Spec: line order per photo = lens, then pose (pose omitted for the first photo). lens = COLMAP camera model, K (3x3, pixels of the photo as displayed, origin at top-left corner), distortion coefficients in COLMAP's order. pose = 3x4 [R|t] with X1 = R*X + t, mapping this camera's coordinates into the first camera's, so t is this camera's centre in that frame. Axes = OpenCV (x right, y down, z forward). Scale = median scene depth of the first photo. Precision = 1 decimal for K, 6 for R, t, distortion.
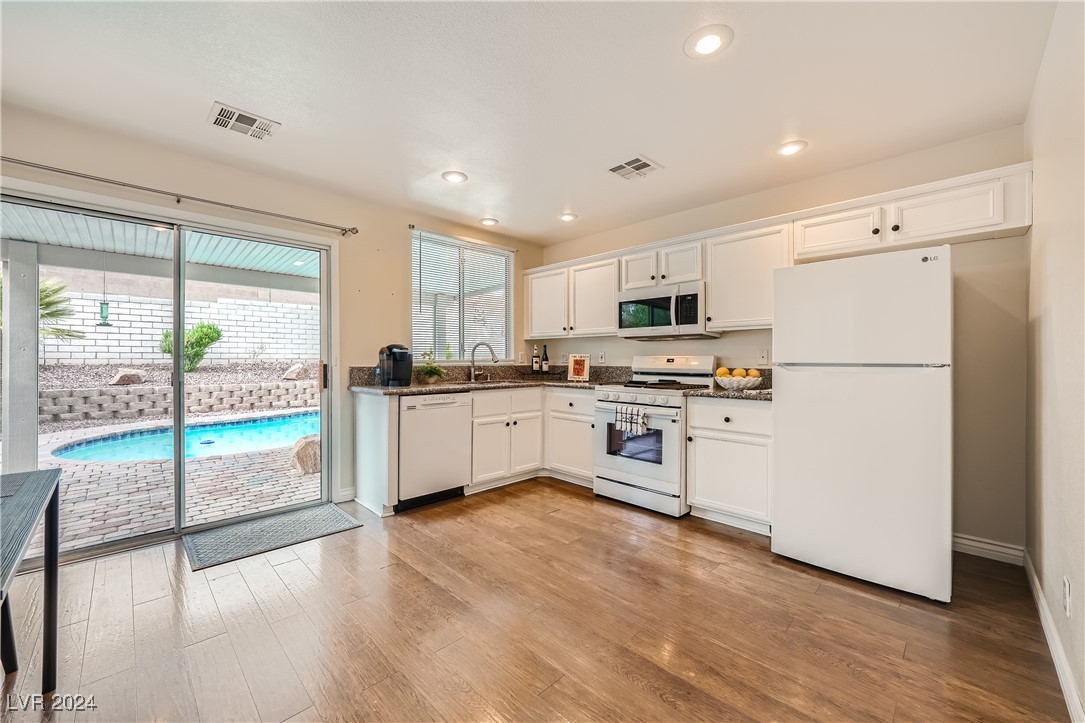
lens RADIAL K [[429.1, 0, 546.1], [0, 429.1, 358.4], [0, 0, 1]] dist [-0.019111, 0.000834]
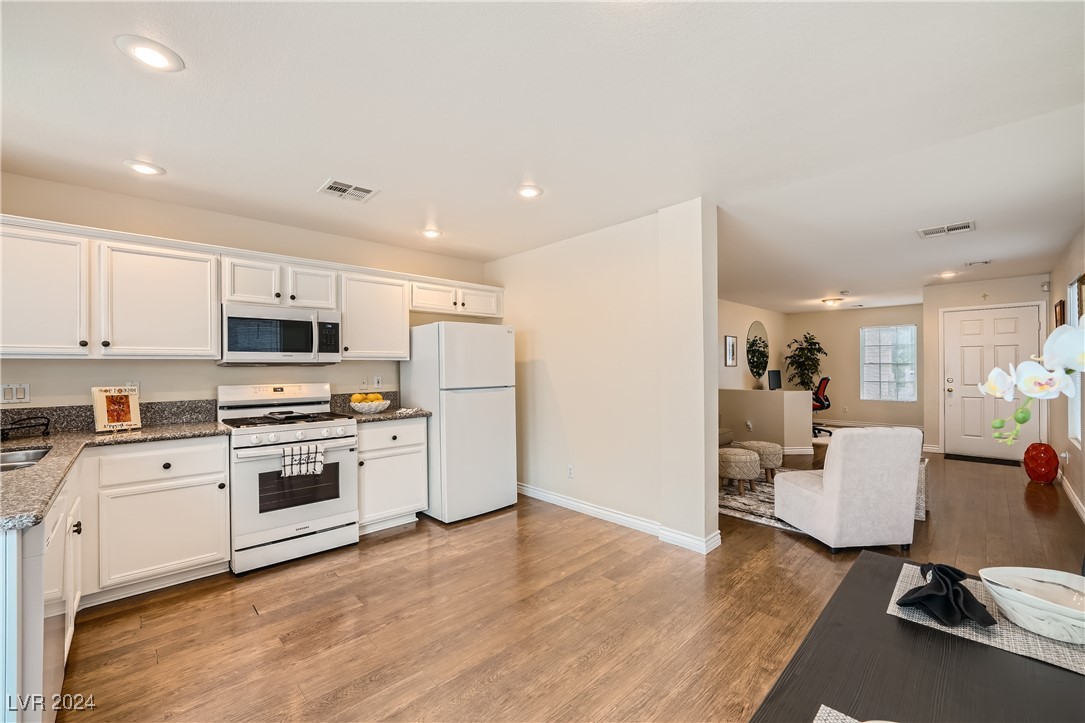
lens RADIAL K [[429.1, 0, 545.3], [0, 429.1, 363.8], [0, 0, 1]] dist [-0.019111, 0.000834]
pose [[0.022353, 0.005430, 0.999735, -0.651468], [0.004747, 0.999973, -0.005538, -0.045937], [-0.999739, 0.004870, 0.022327, 0.477628]]
